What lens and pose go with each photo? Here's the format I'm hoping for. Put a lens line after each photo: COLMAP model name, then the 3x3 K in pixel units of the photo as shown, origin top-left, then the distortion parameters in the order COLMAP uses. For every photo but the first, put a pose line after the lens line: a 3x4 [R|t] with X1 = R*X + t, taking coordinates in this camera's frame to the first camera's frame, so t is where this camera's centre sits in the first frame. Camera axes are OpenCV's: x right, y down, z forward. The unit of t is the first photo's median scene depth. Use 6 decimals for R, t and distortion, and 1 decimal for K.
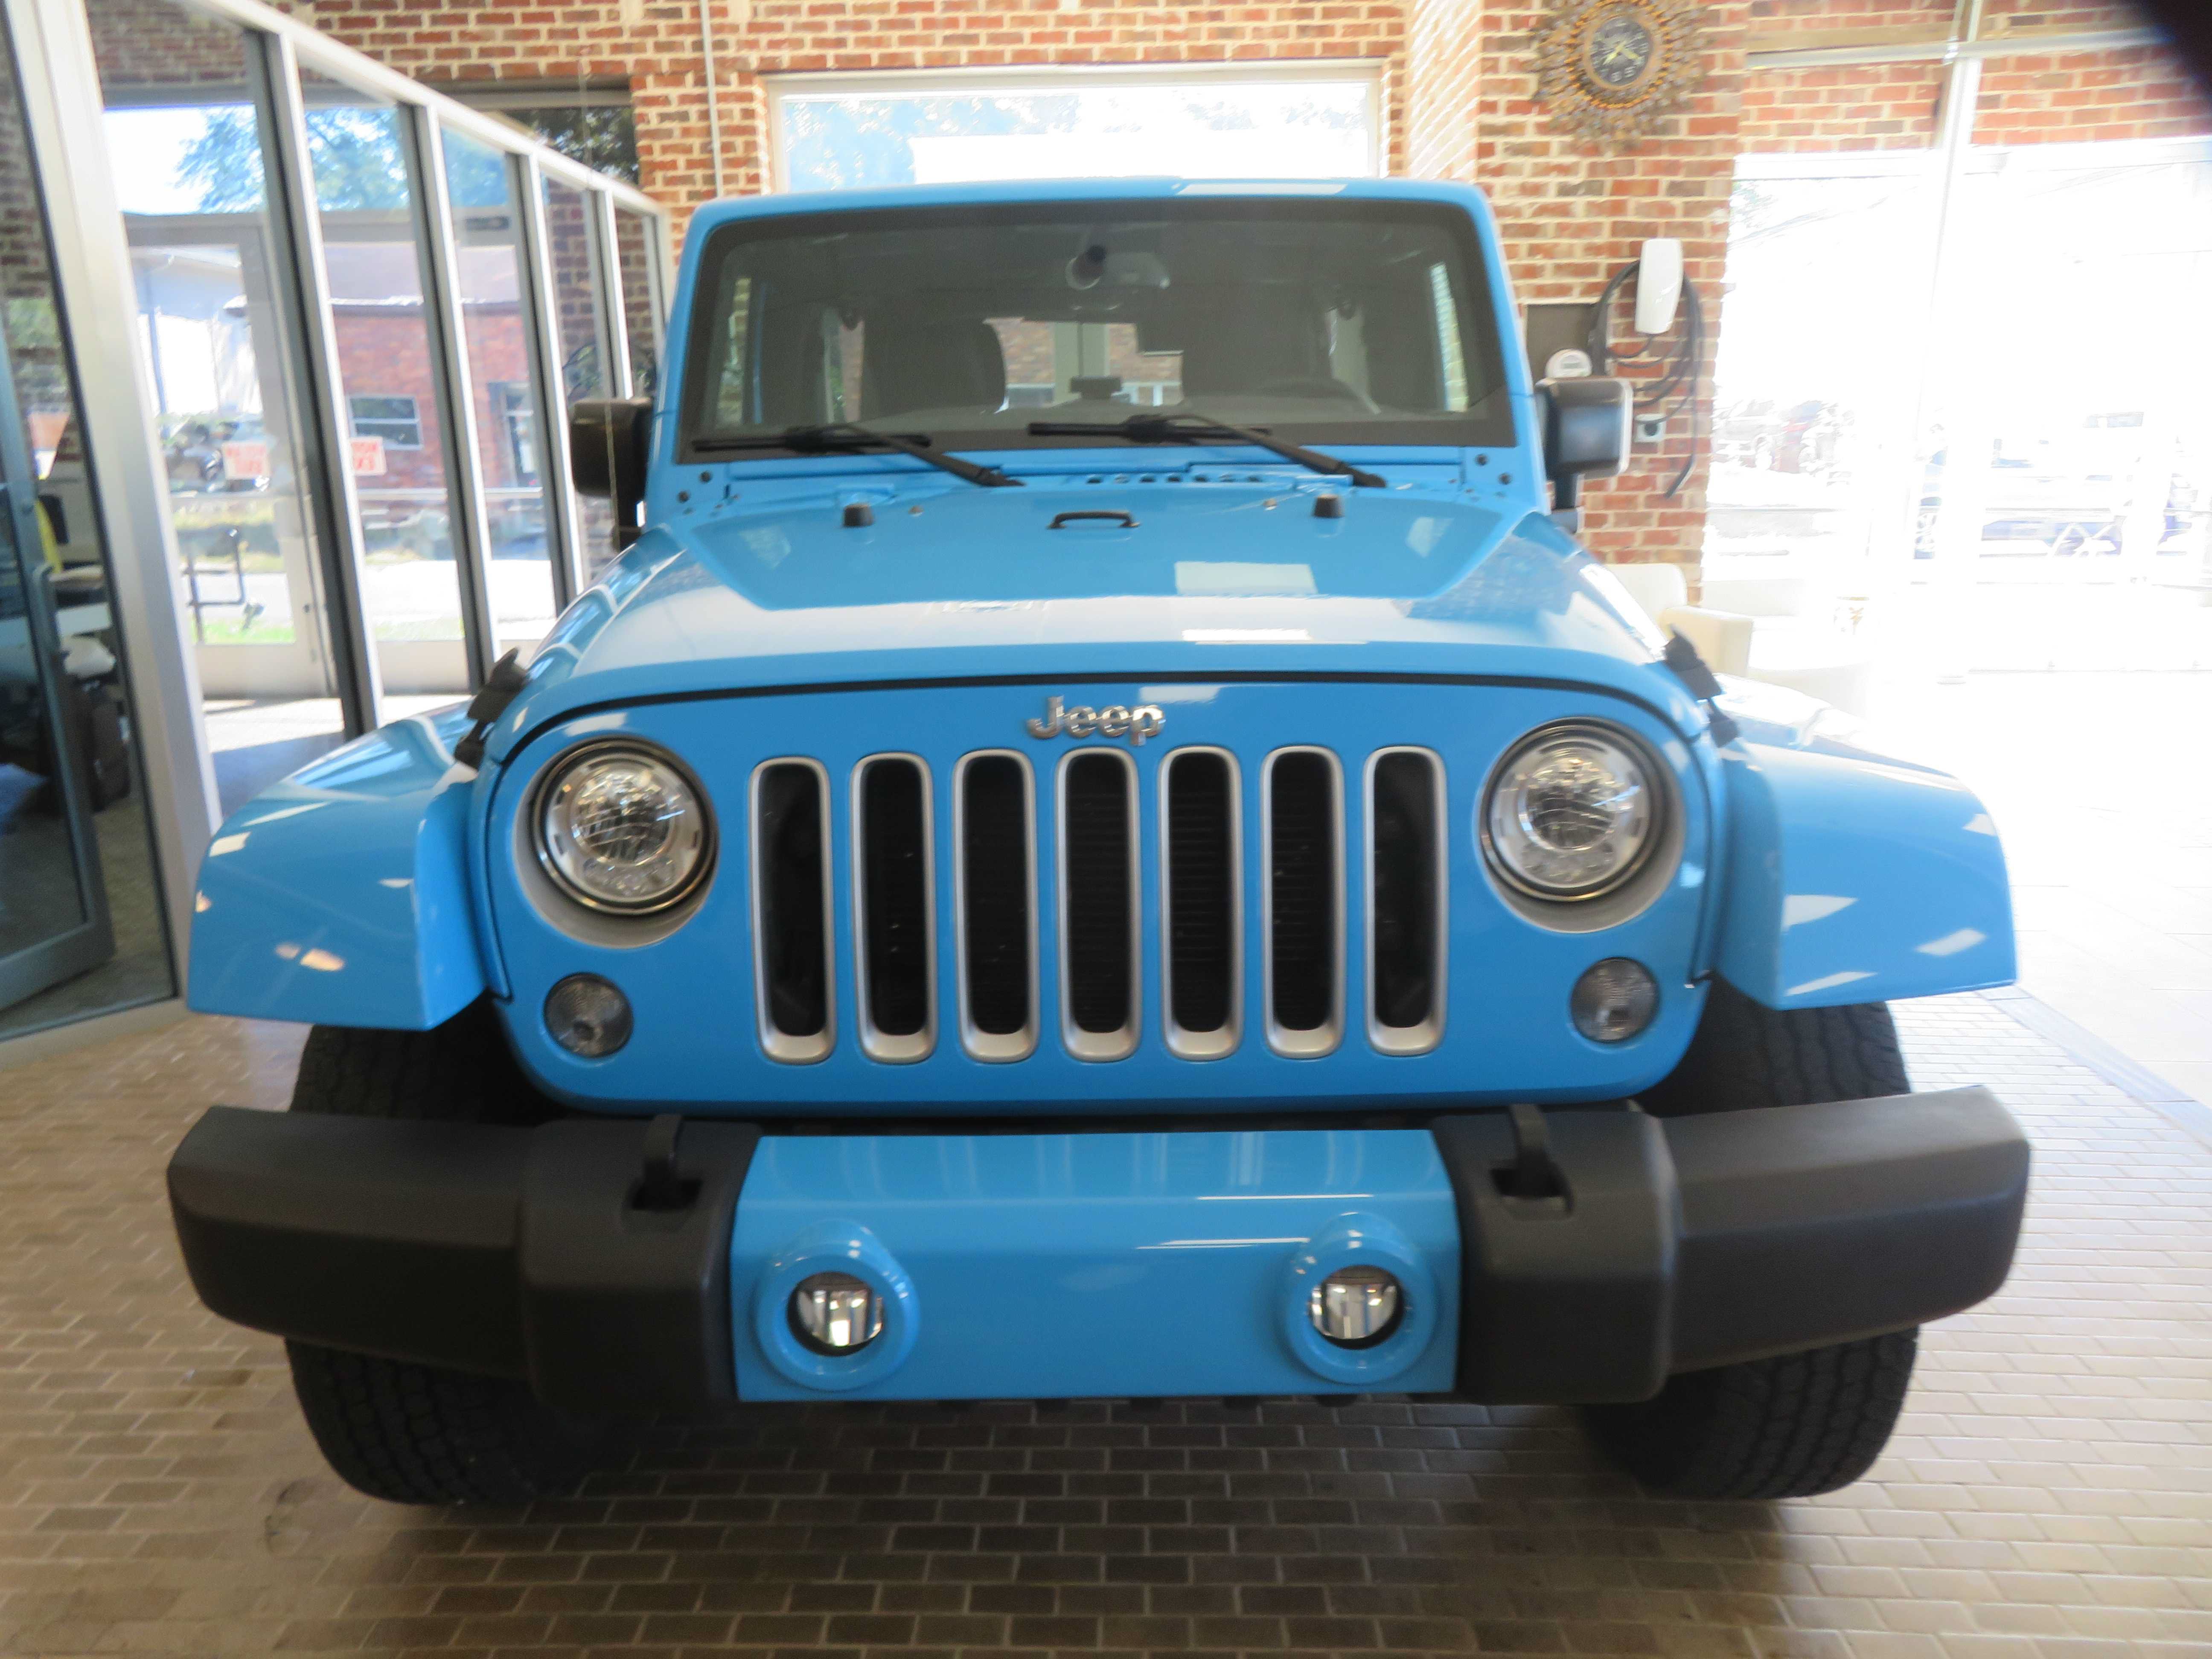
lens RADIAL K [[1644.9, 0, 1095.1], [0, 1644.9, 817.0], [0, 0, 1]] dist [0.007086, 0.027527]
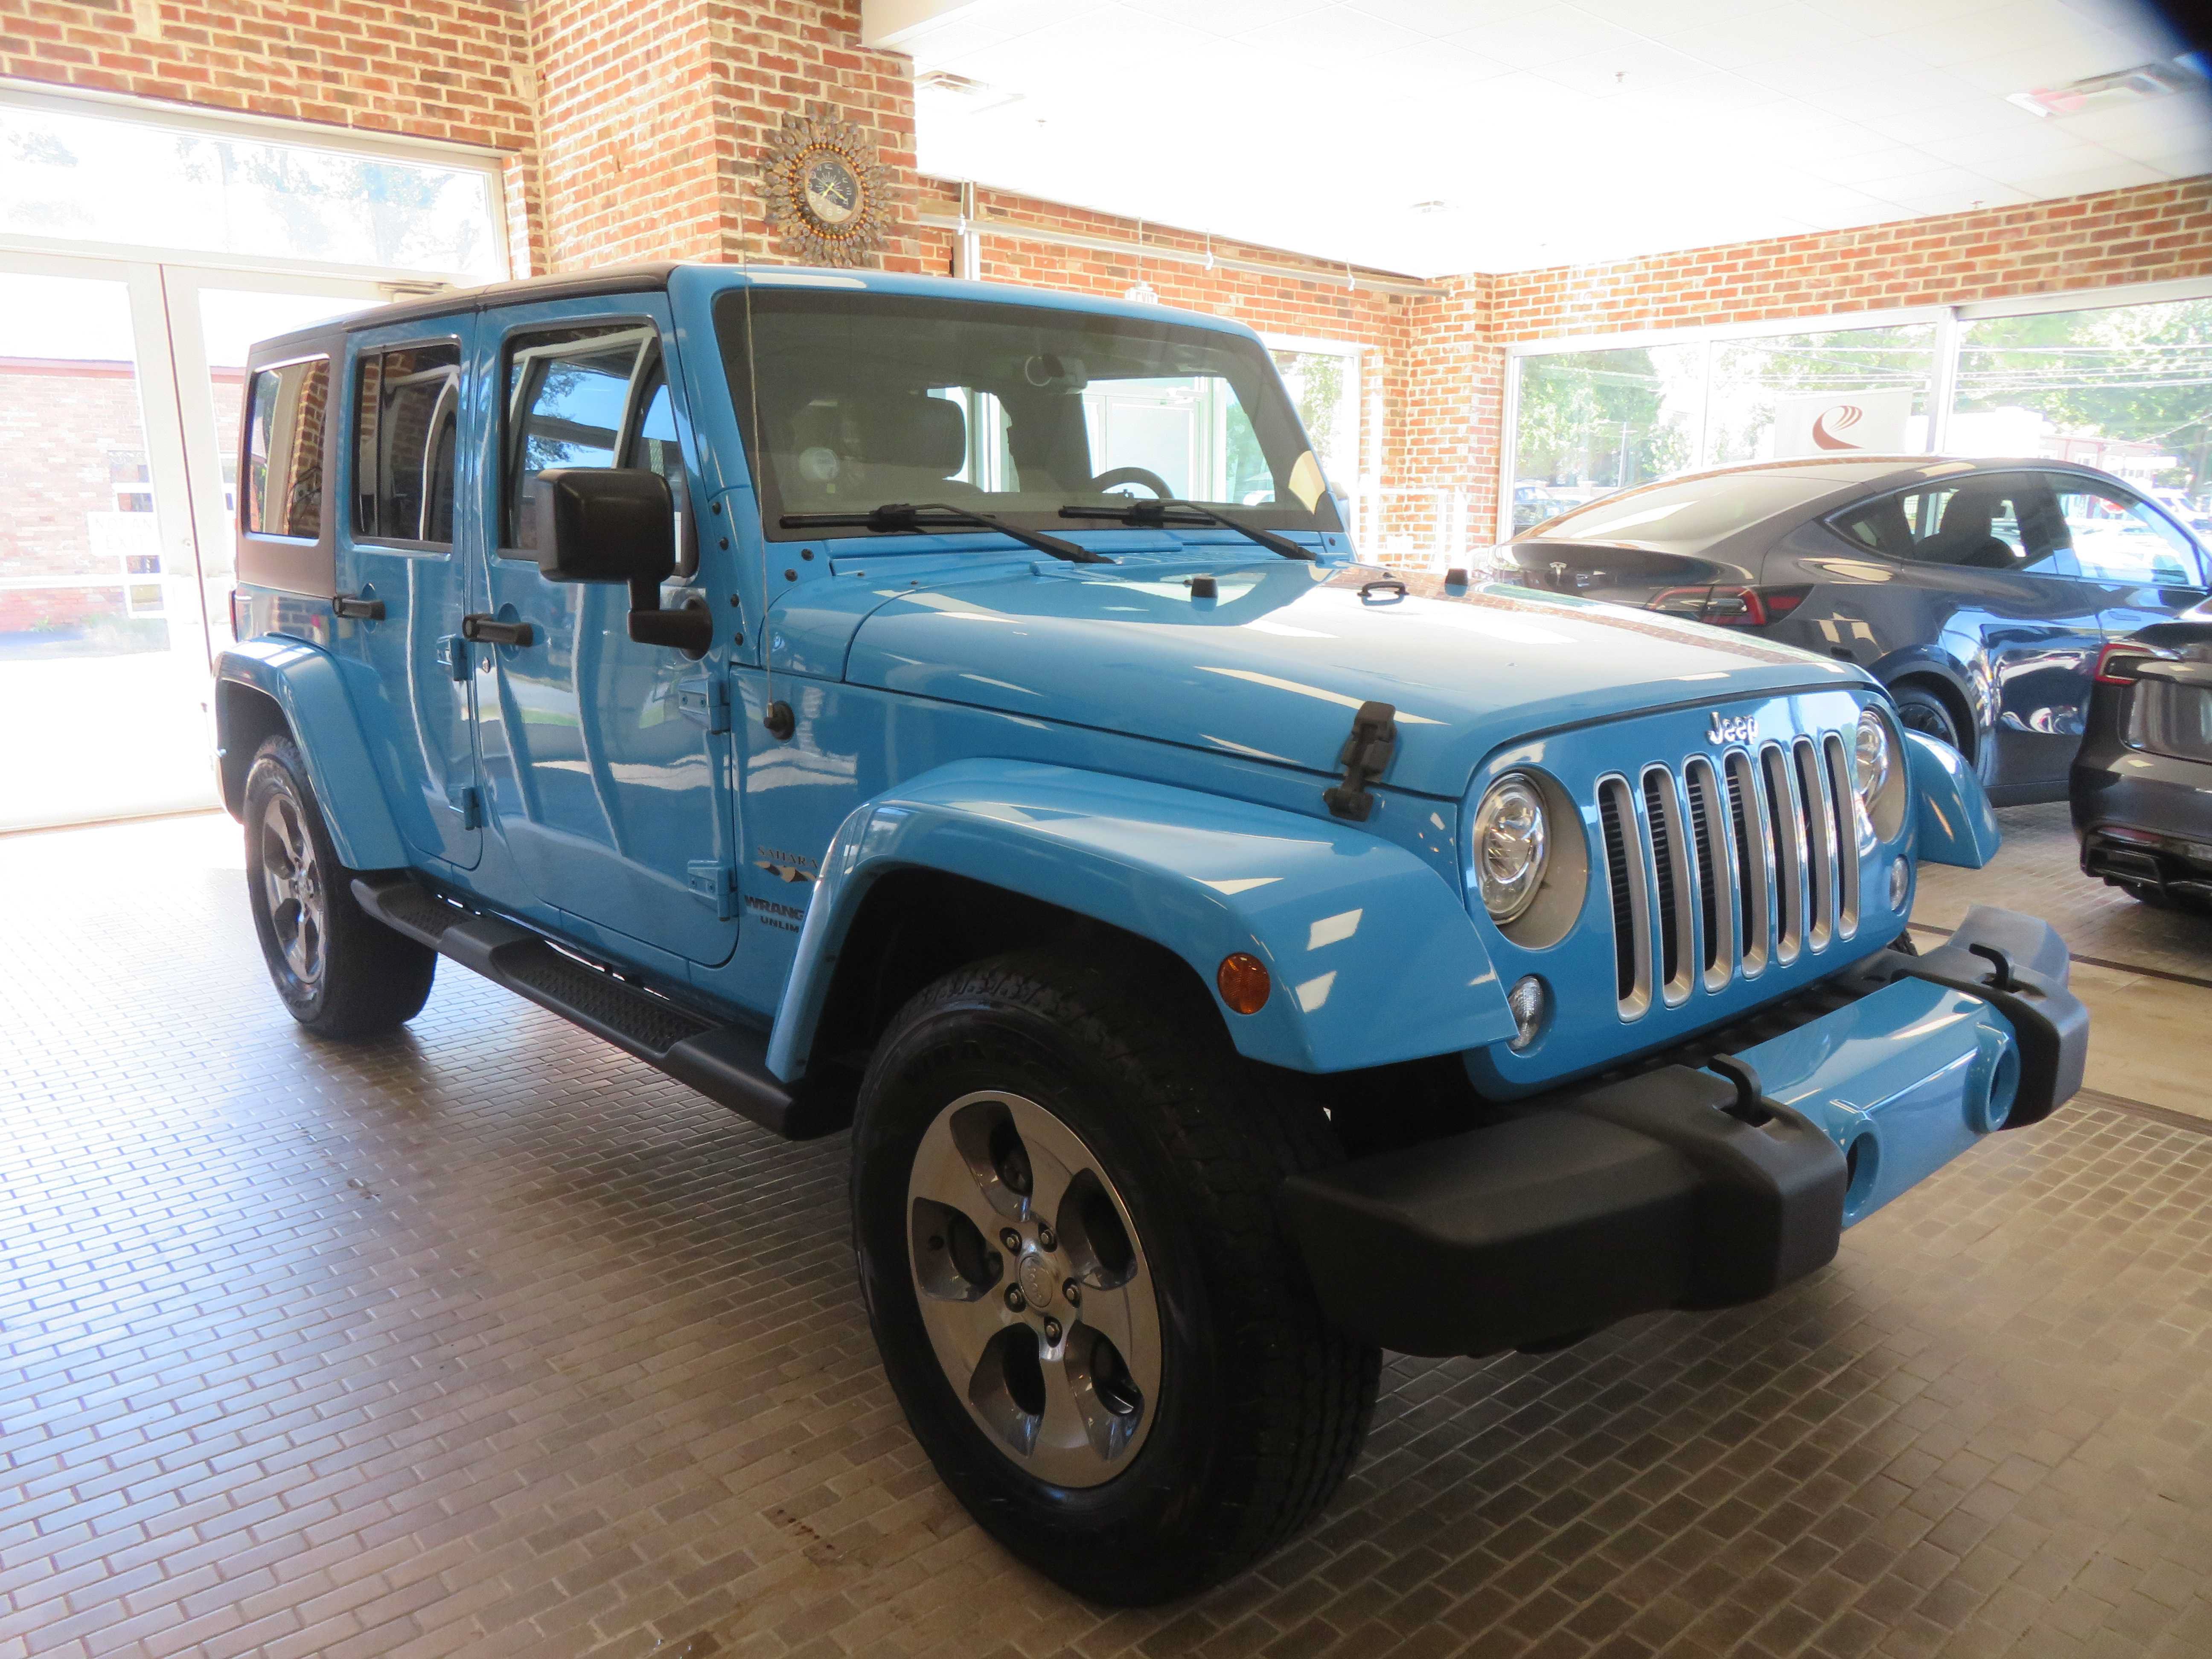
lens RADIAL K [[1648.9, 0, 1101.5], [0, 1648.9, 783.5], [0, 0, 1]] dist [0.018319, 0.008340]
pose [[0.736033, -0.101351, 0.669315, -0.273492], [0.152310, 0.988171, -0.017858, -0.011616], [-0.659588, 0.115088, 0.742764, 0.067975]]
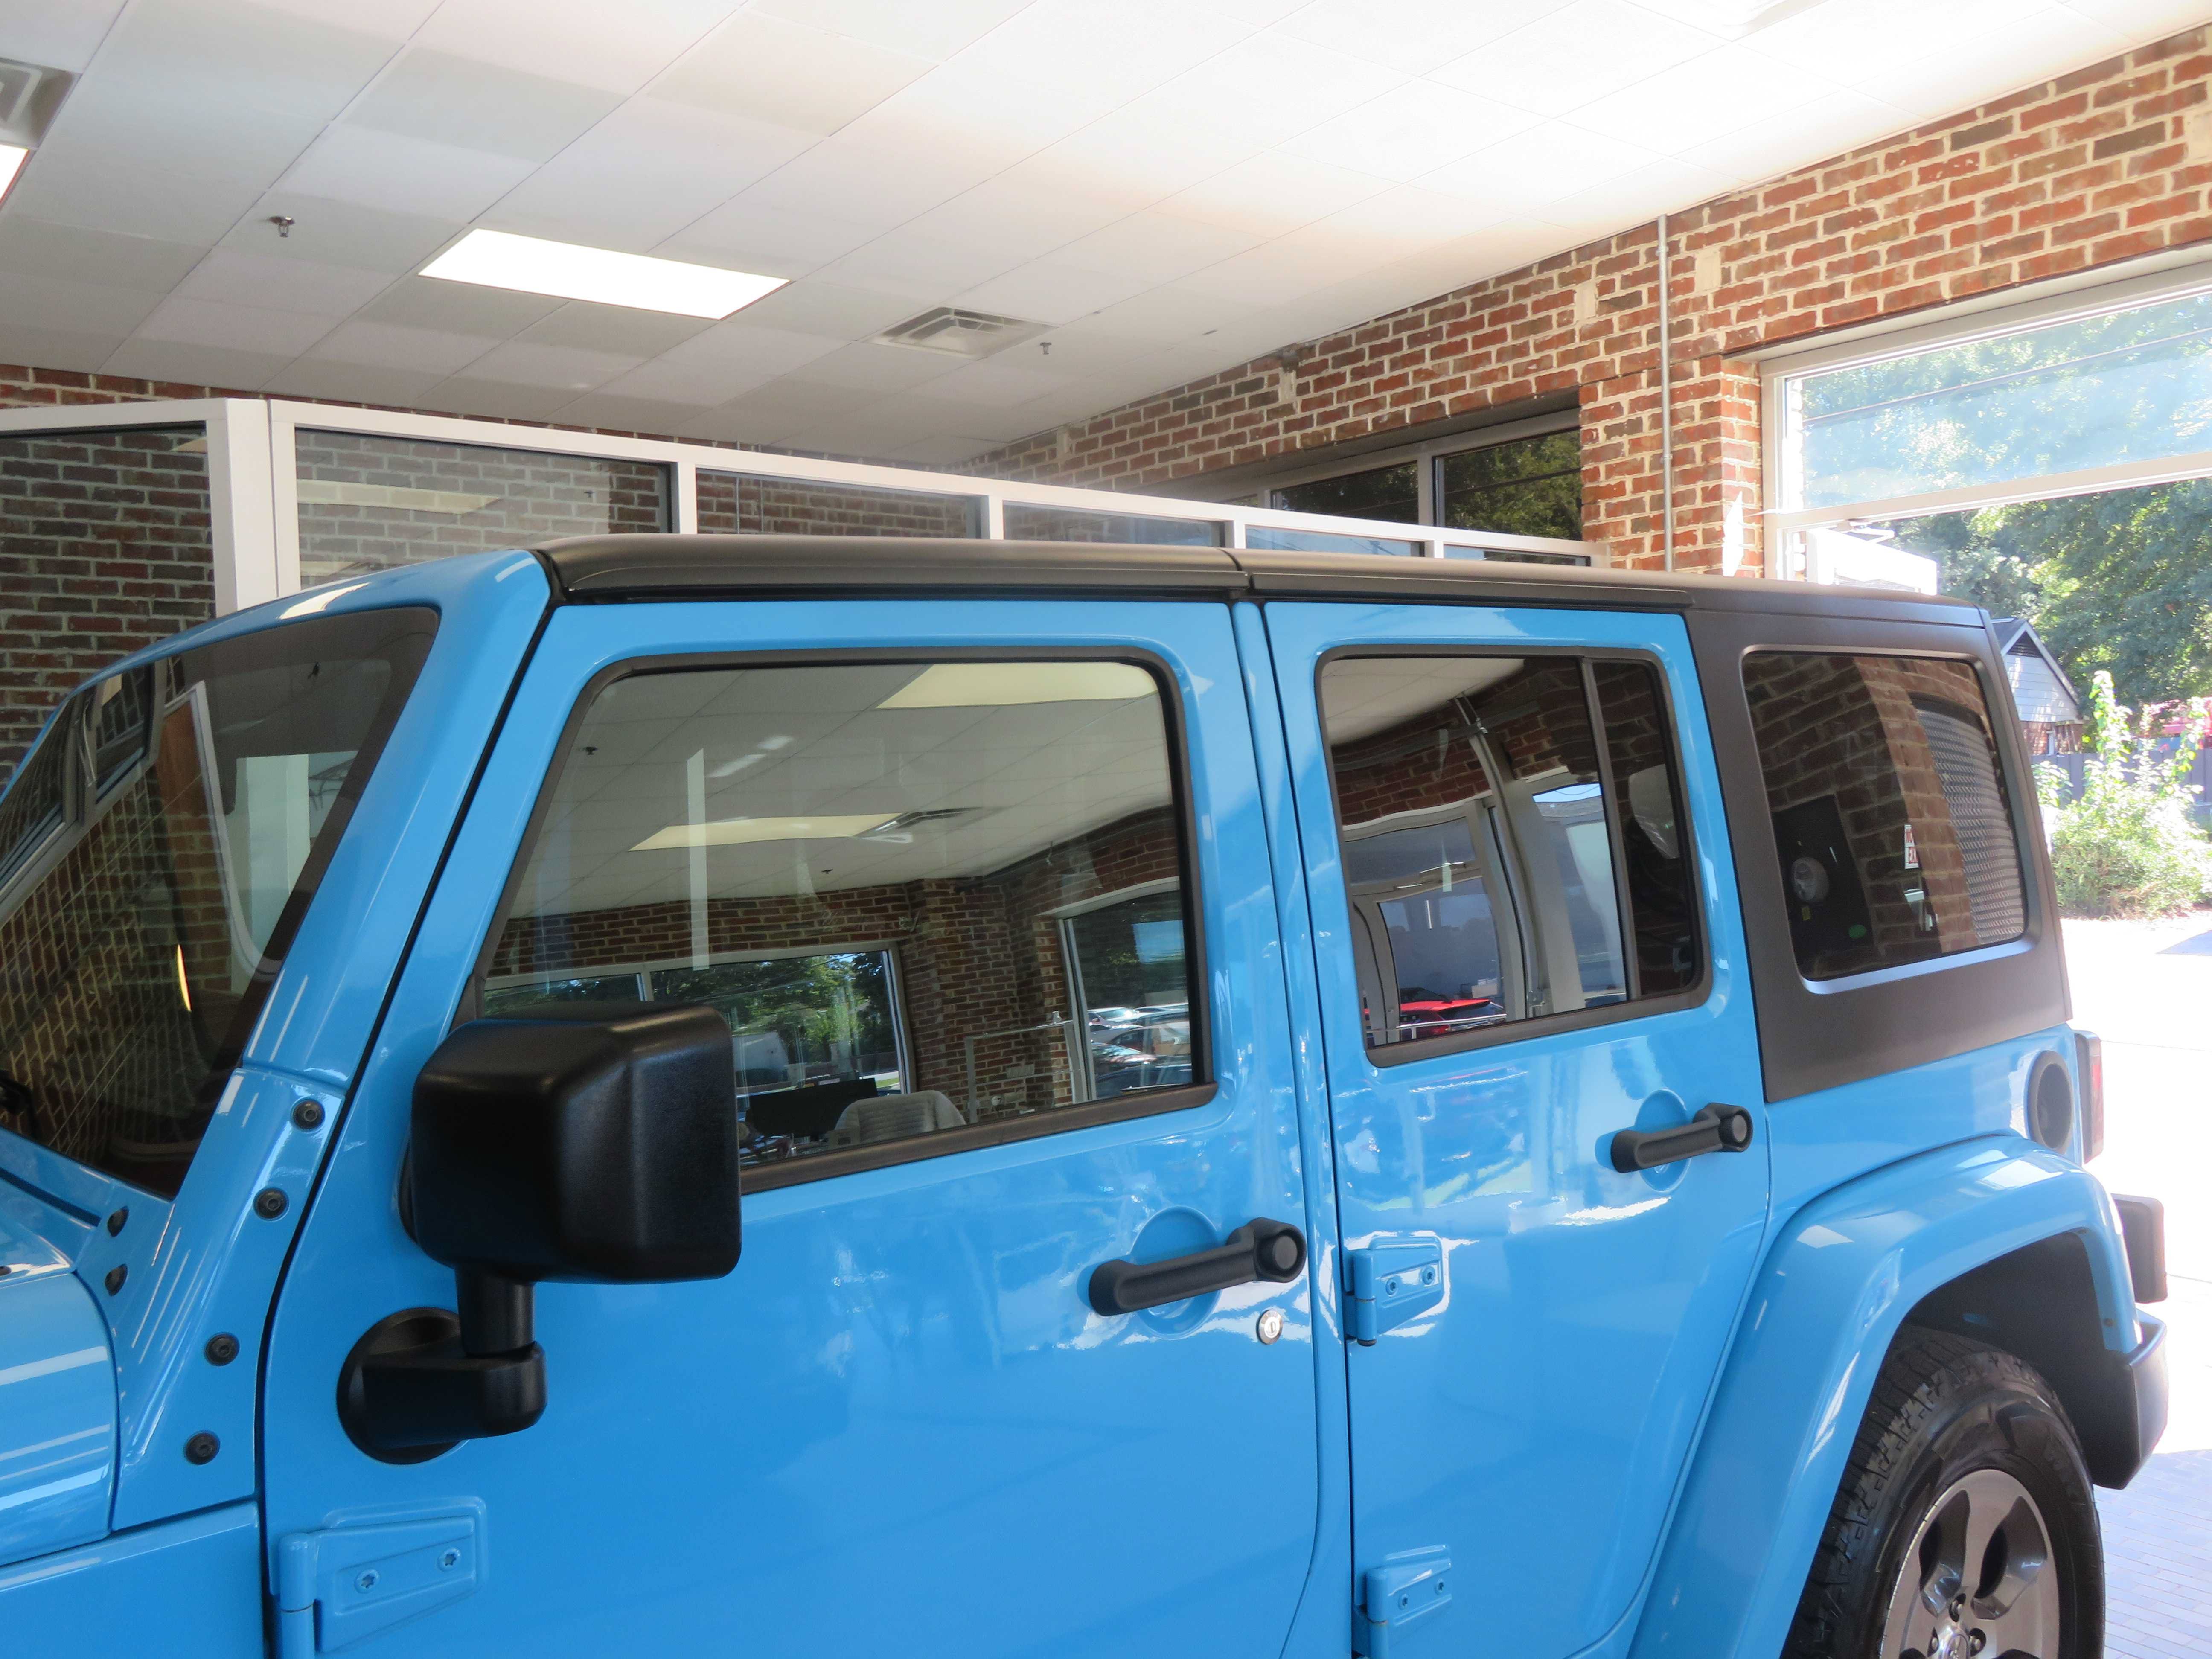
lens RADIAL K [[1927.3, 0, 1123.0], [0, 1927.3, 817.6], [0, 0, 1]] dist [0.031265, -0.007171]
pose [[0.667384, 0.006469, -0.744685, 0.259949], [-0.158446, 0.978301, -0.133500, -0.100509], [0.727663, 0.207088, 0.653928, 0.305266]]
